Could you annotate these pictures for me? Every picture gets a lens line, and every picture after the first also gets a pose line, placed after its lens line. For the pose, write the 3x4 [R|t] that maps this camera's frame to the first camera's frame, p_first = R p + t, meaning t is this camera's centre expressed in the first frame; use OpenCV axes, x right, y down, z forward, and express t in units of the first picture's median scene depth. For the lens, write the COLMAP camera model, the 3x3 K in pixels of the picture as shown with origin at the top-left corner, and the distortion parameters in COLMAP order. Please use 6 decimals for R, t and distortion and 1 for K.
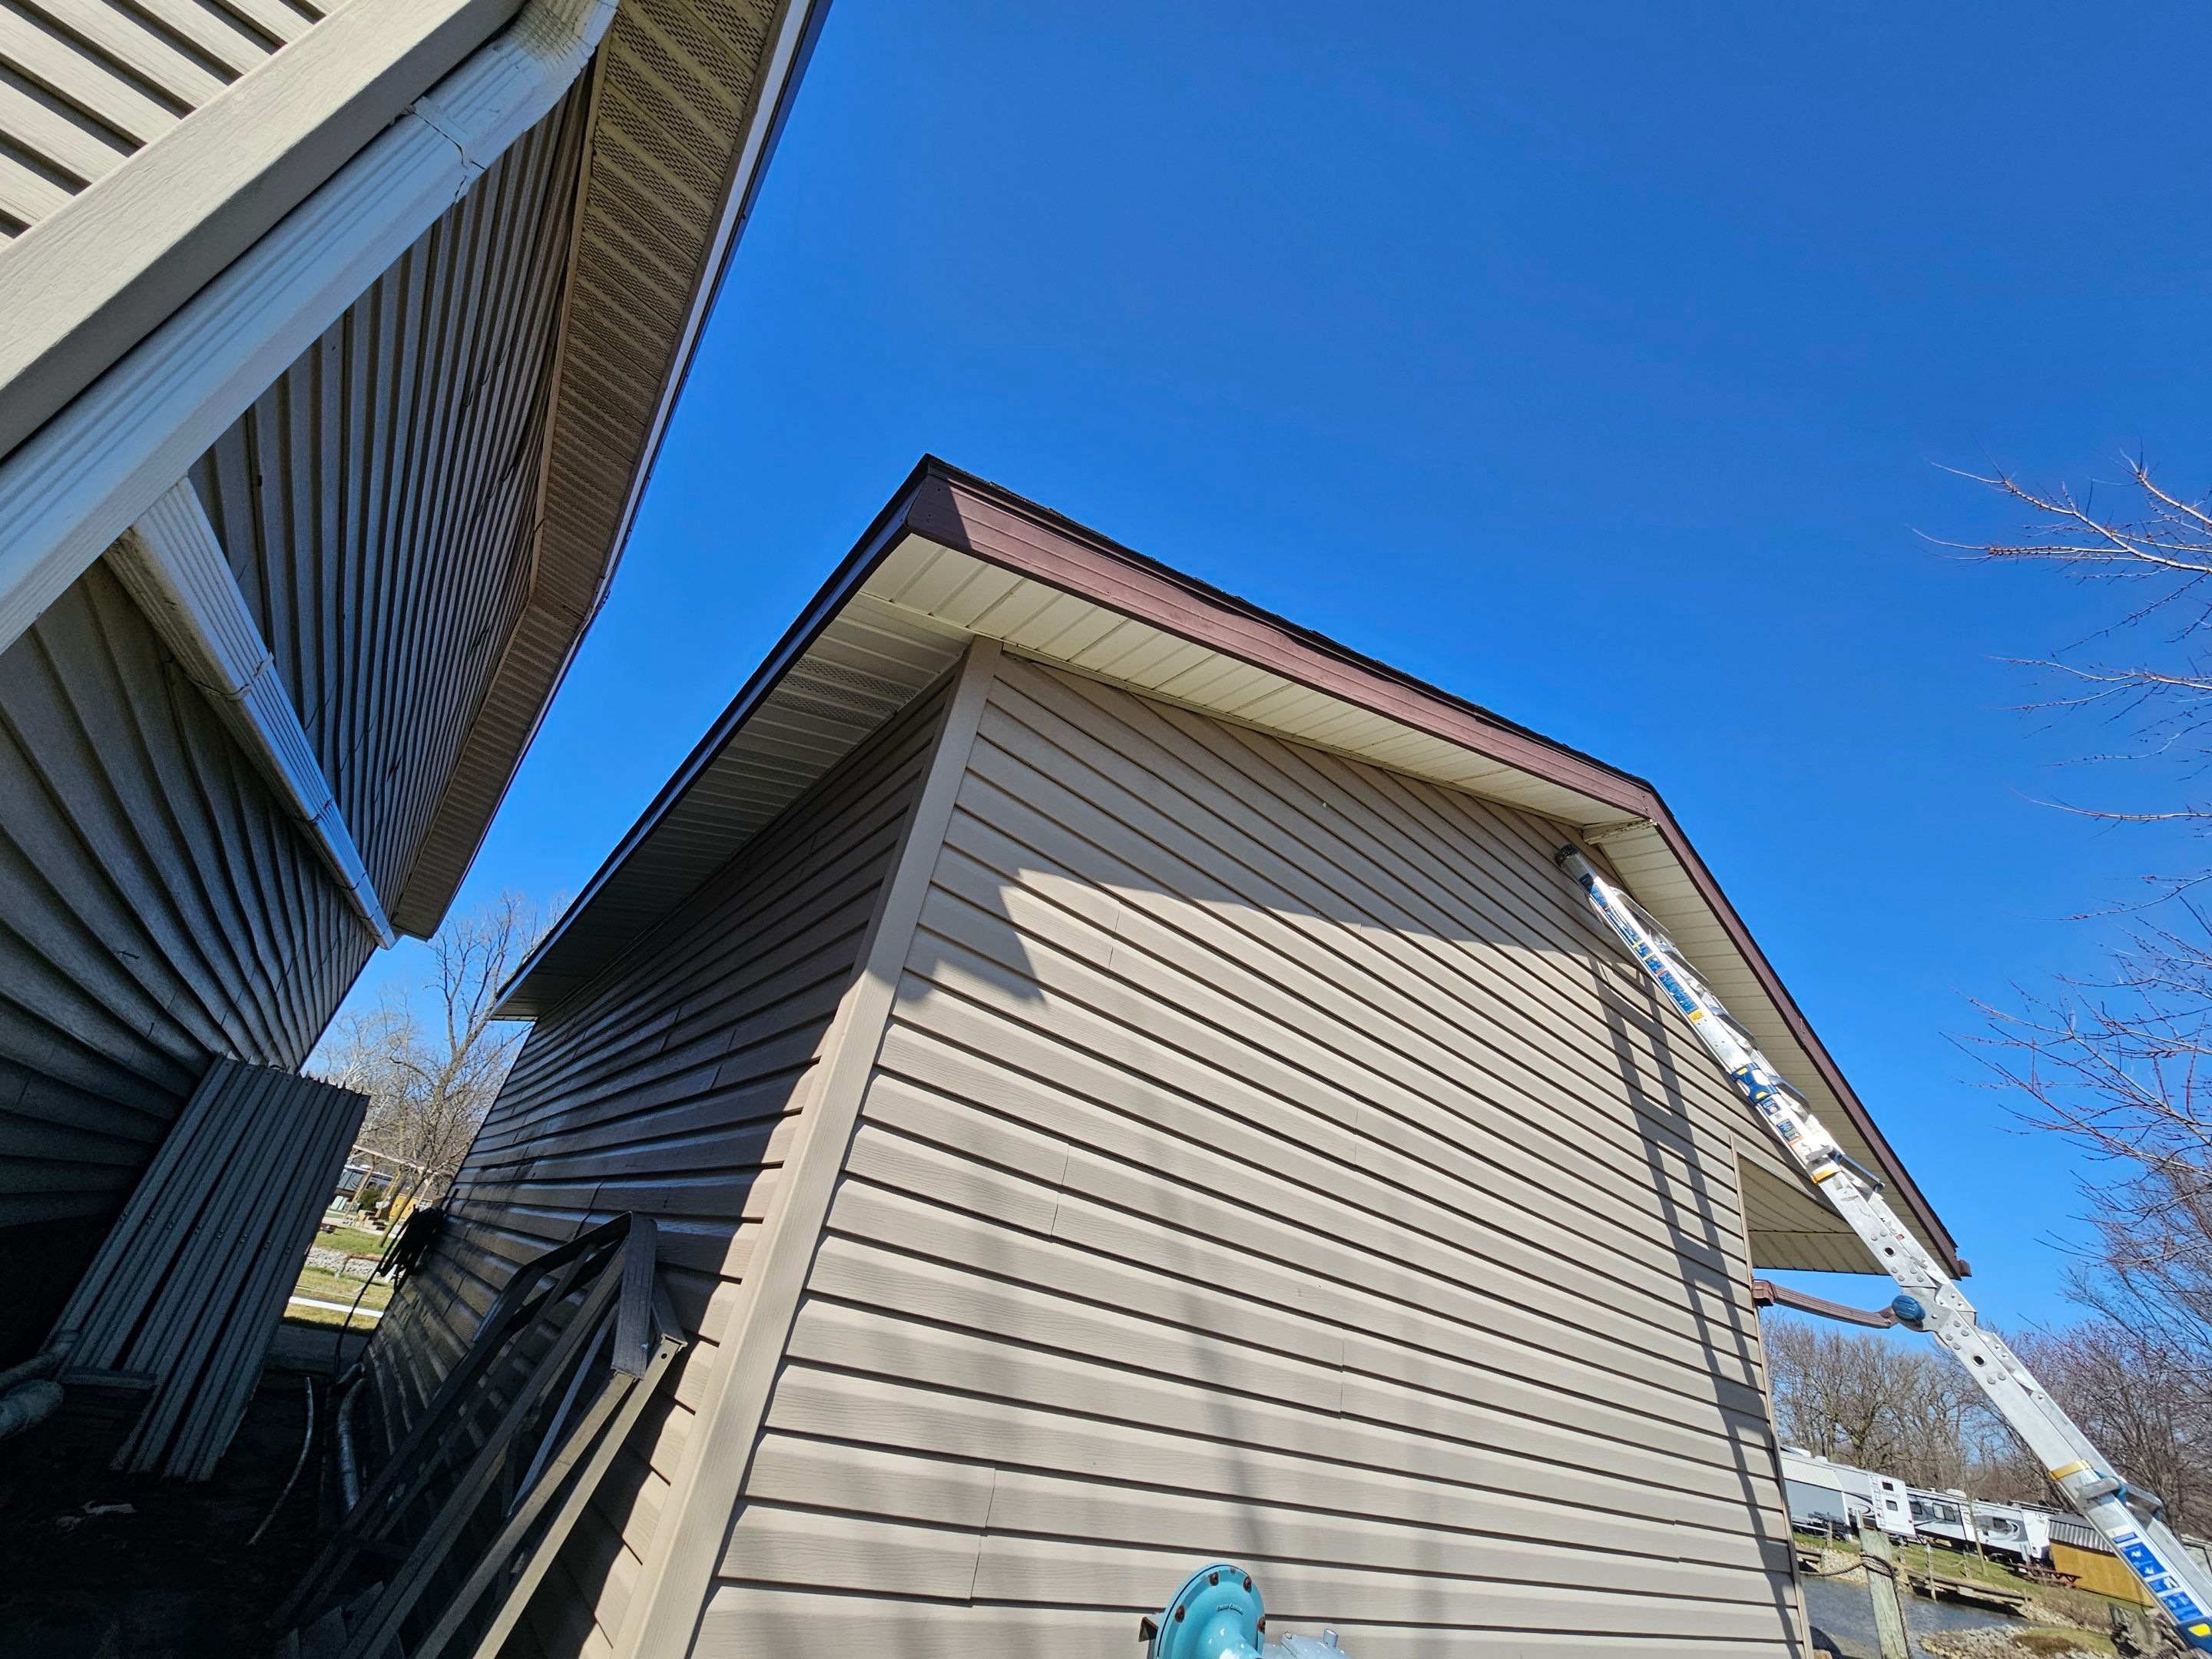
lens RADIAL K [[900.2, 0, 1109.7], [0, 900.2, 841.3], [0, 0, 1]] dist [-0.005903, 0.003083]
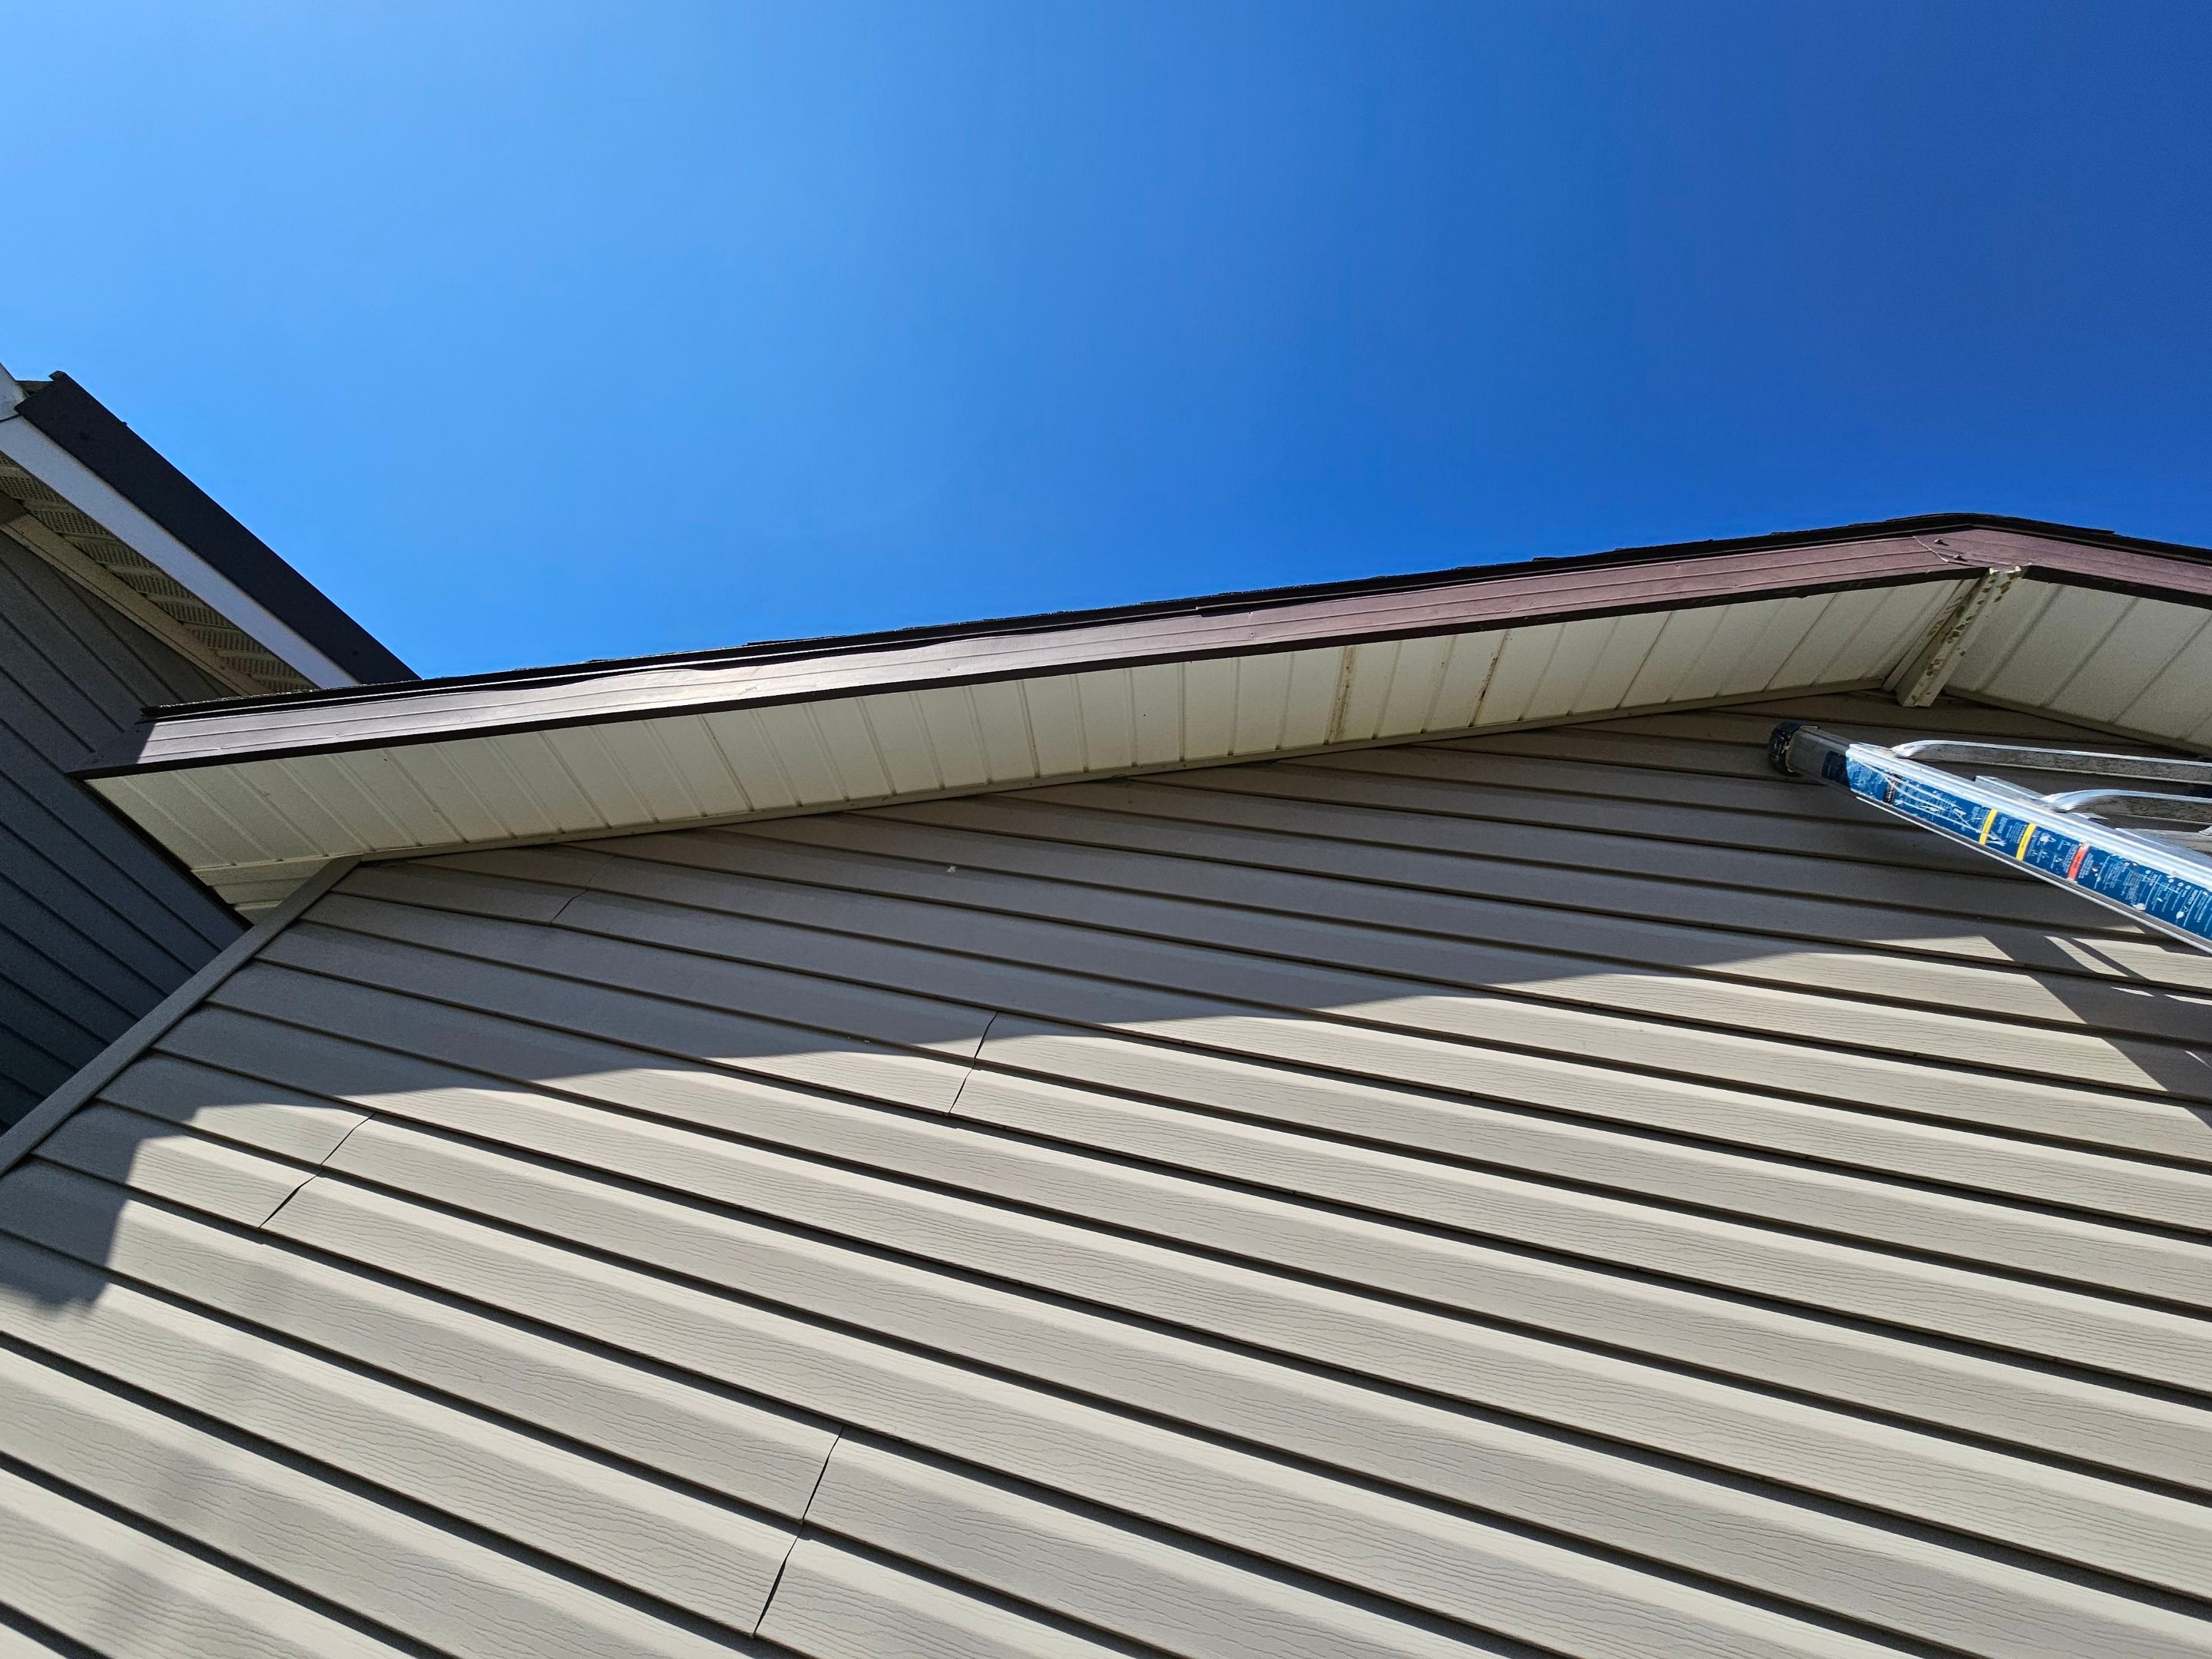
lens RADIAL K [[900.2, 0, 1113.9], [0, 900.2, 841.6], [0, 0, 1]] dist [-0.005903, 0.003083]
pose [[0.724509, -0.474868, -0.499586, 0.597020], [0.226127, 0.848450, -0.478538, 0.241027], [0.651117, 0.233735, 0.722091, 0.620269]]
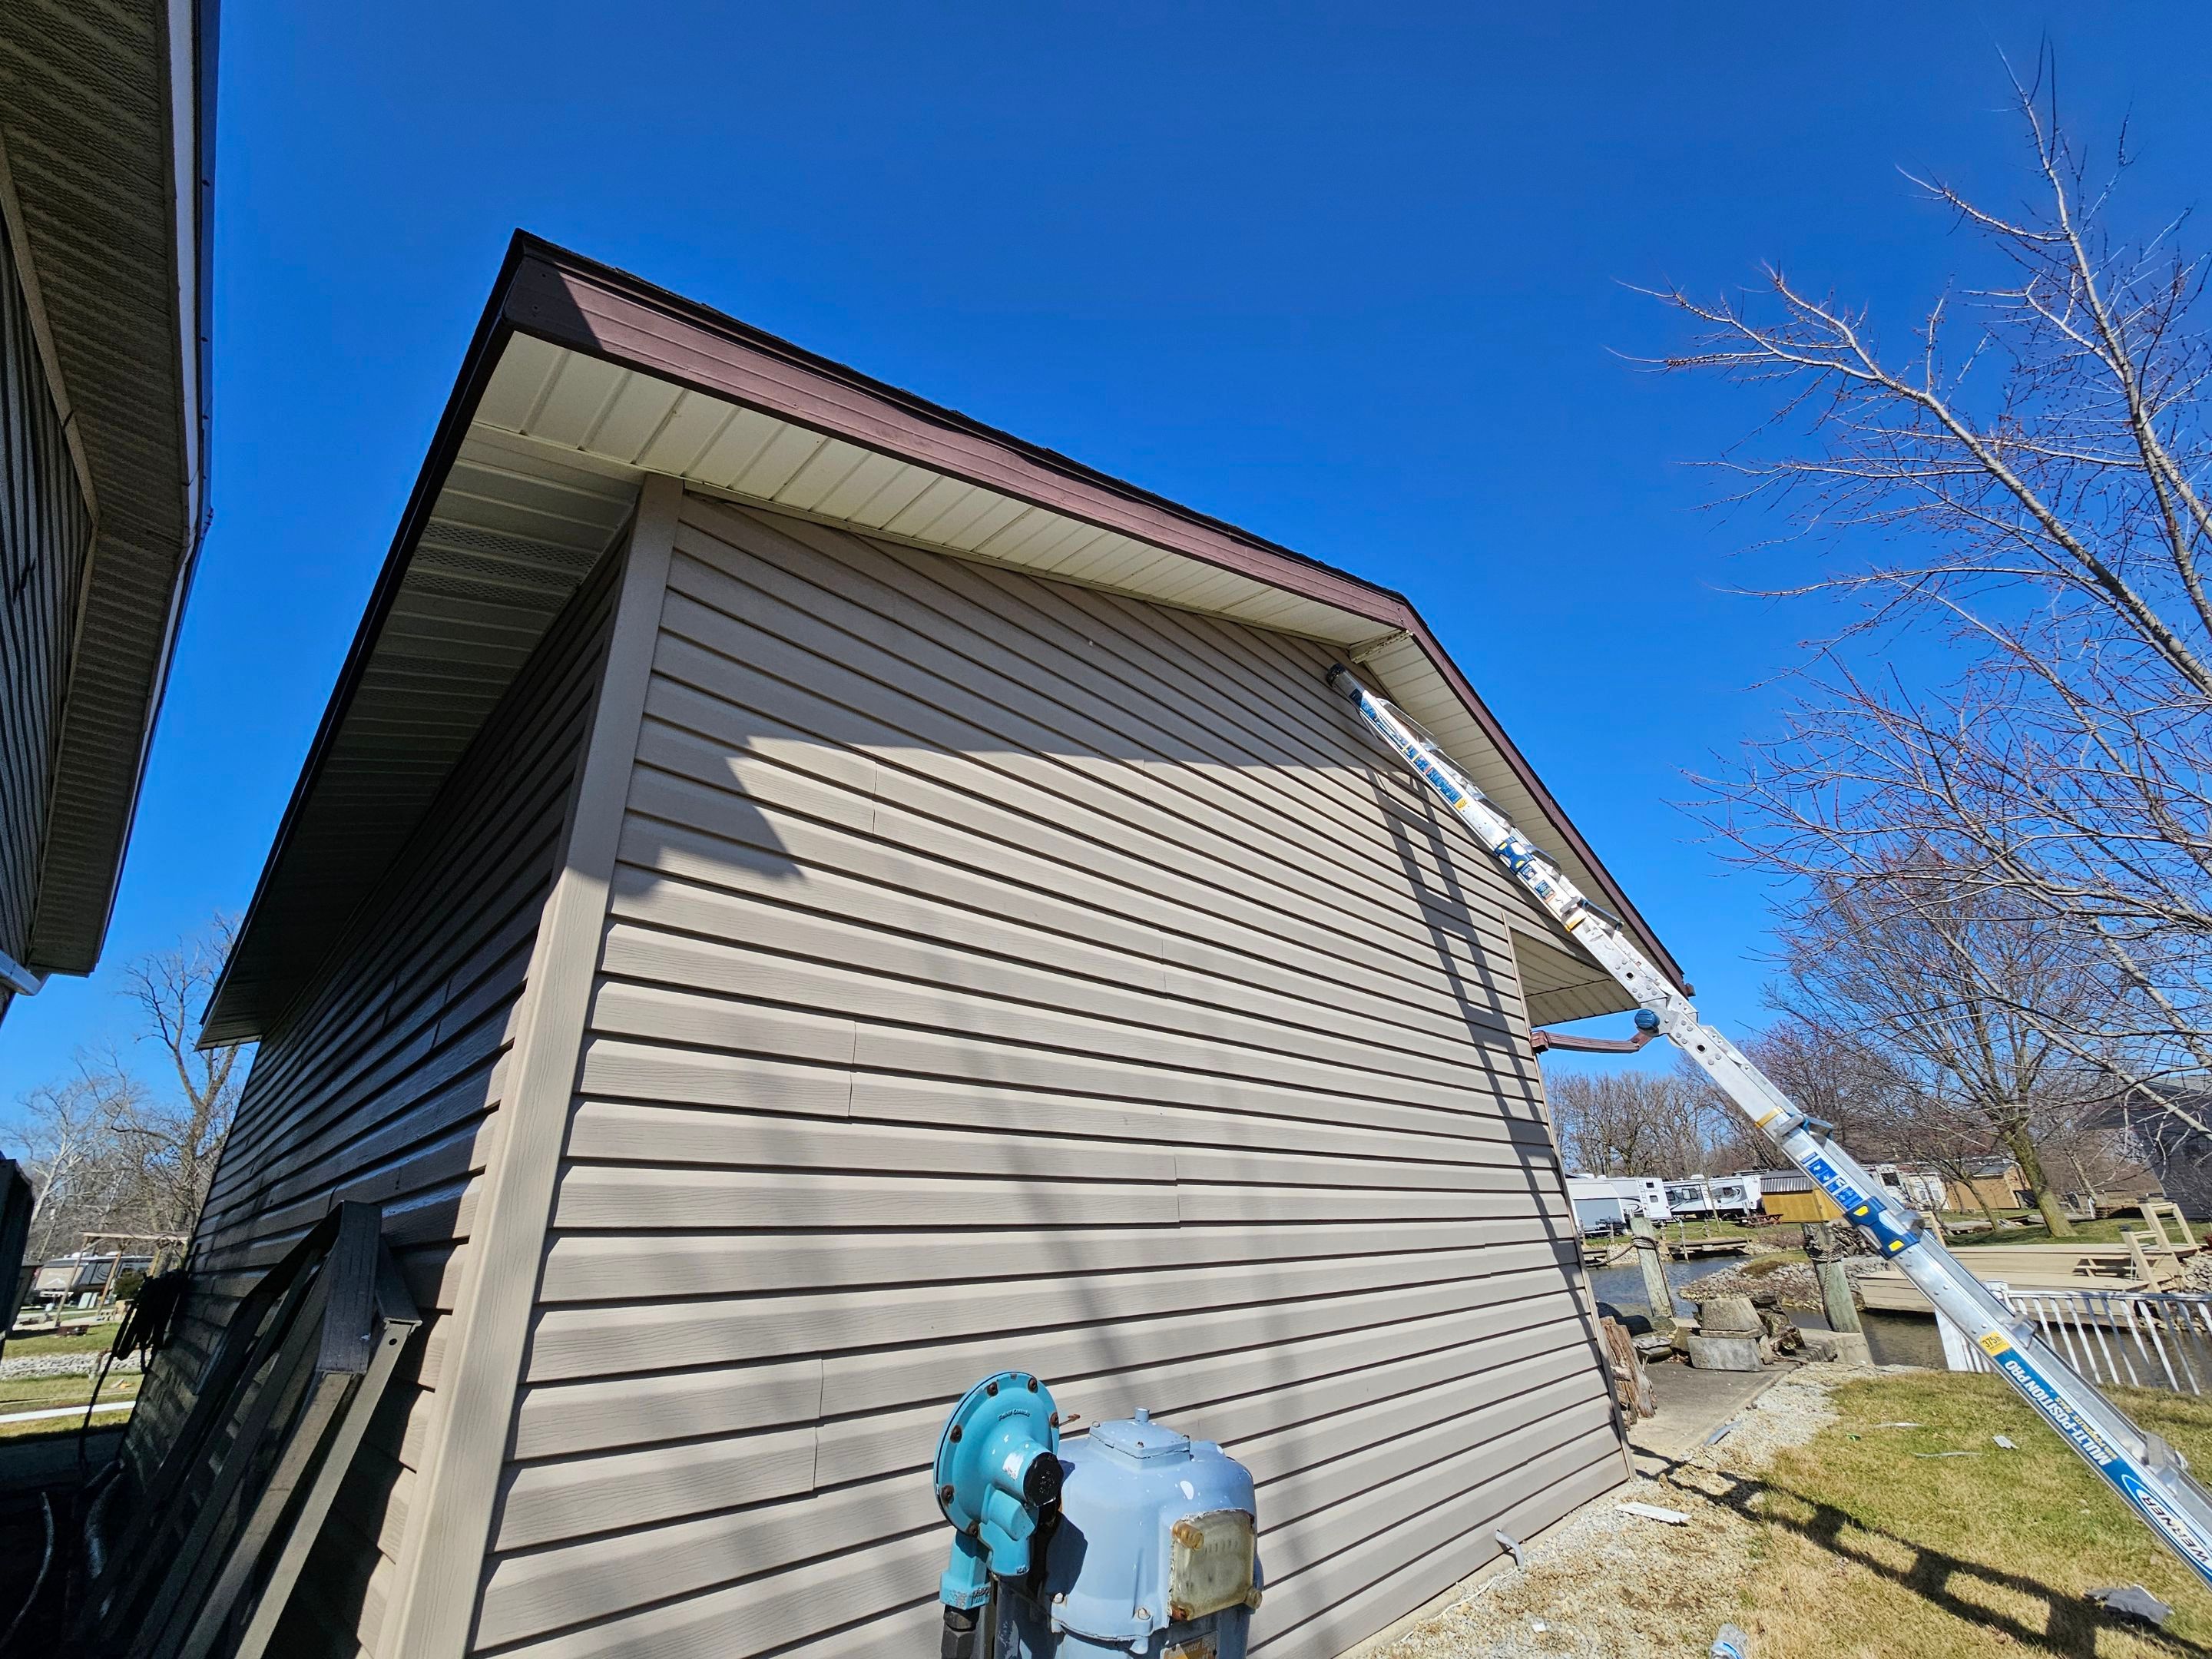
lens RADIAL K [[900.2, 0, 1110.0], [0, 900.2, 841.5], [0, 0, 1]] dist [-0.005903, 0.003083]
pose [[0.968705, -0.163368, 0.186872, 0.042481], [0.141611, 0.982066, 0.124466, 0.049123], [-0.203855, -0.094108, 0.974467, 0.038102]]
